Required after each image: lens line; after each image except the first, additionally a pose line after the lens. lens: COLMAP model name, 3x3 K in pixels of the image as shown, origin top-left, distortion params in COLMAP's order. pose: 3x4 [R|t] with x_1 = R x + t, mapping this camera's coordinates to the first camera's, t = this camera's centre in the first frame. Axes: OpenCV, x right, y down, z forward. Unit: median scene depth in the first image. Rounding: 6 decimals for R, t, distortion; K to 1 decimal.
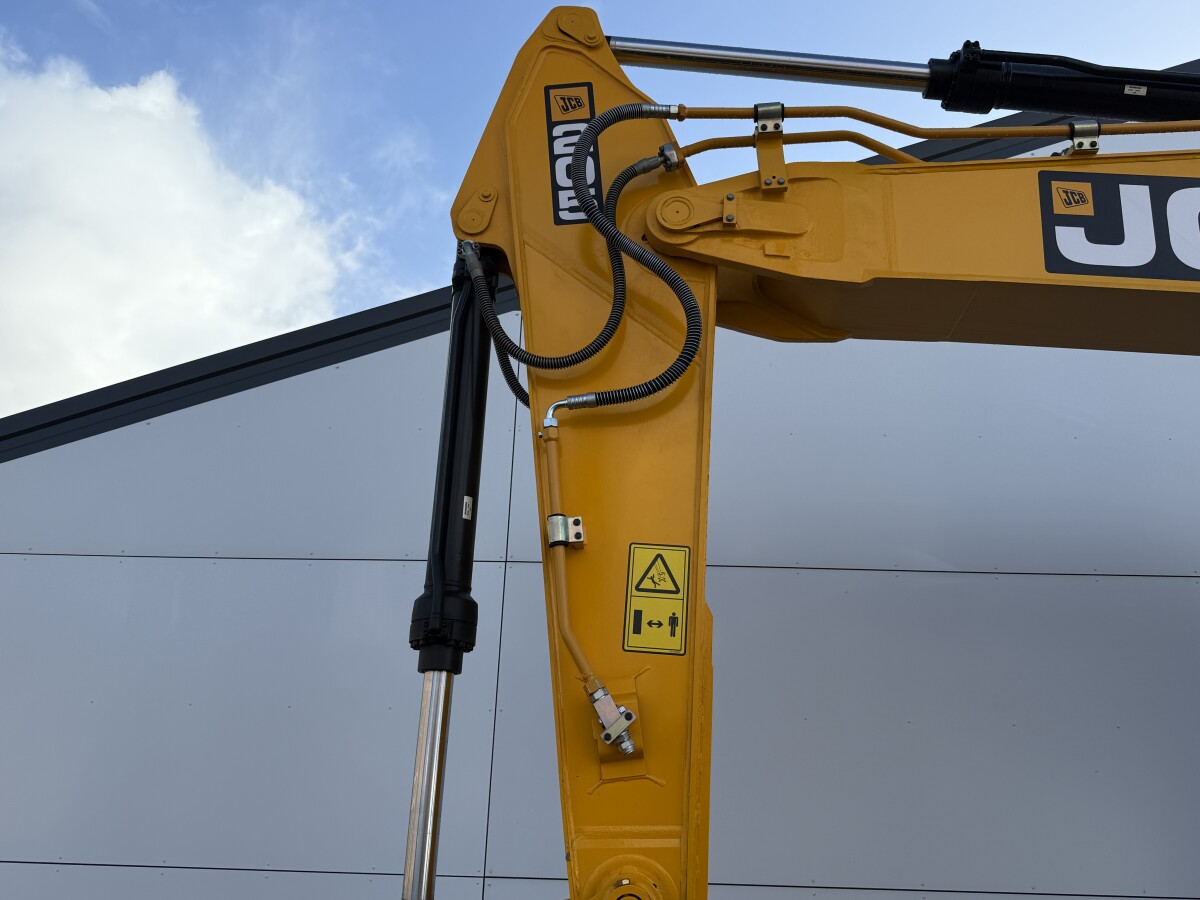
lens RADIAL K [[981.2, 0, 609.8], [0, 981.2, 460.2], [0, 0, 1]] dist [0.156478, -0.293429]
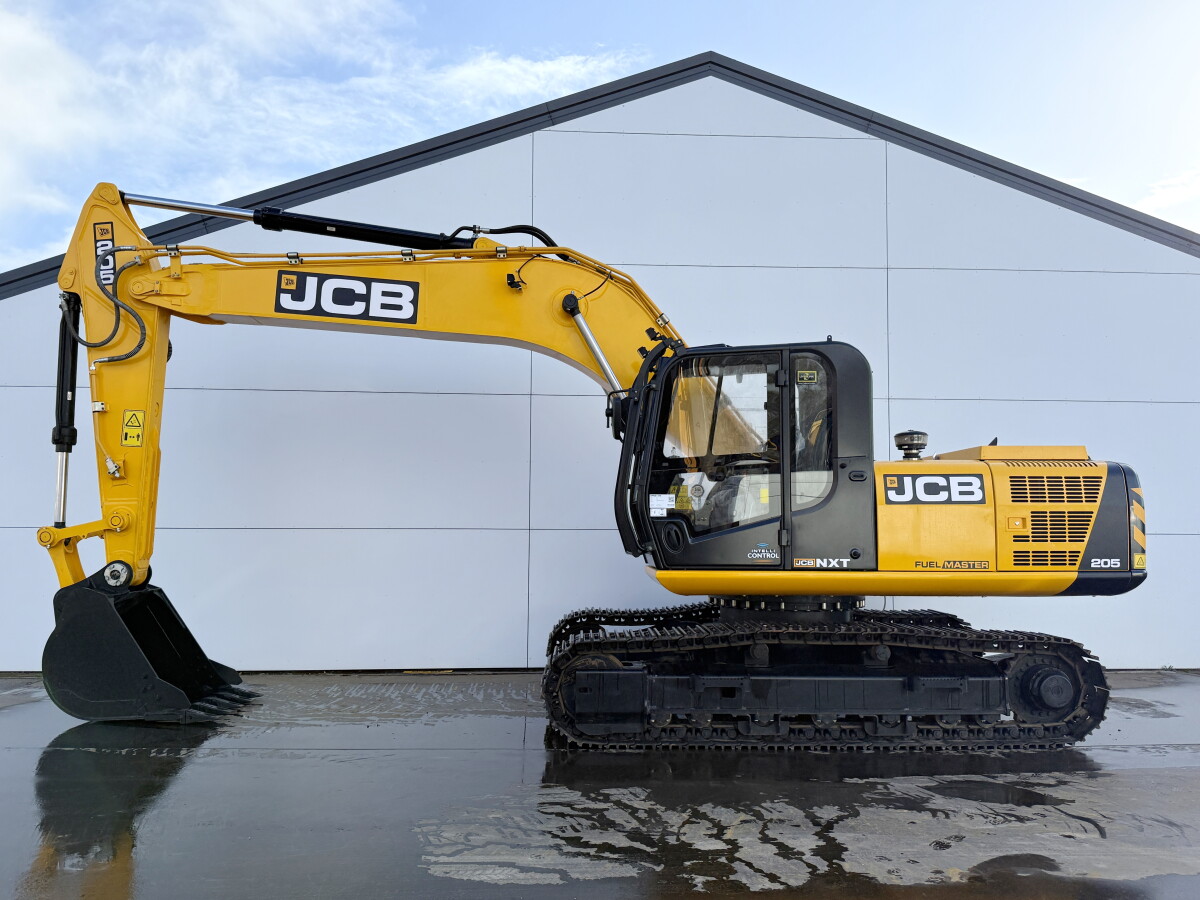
lens RADIAL K [[981.2, 0, 609.8], [0, 981.2, 460.2], [0, 0, 1]] dist [0.156478, -0.293429]
pose [[0.996777, -0.013139, 0.079140, 1.151188], [-0.009447, 0.960410, 0.278430, -0.579174], [-0.079665, -0.278280, 0.957190, -1.896839]]
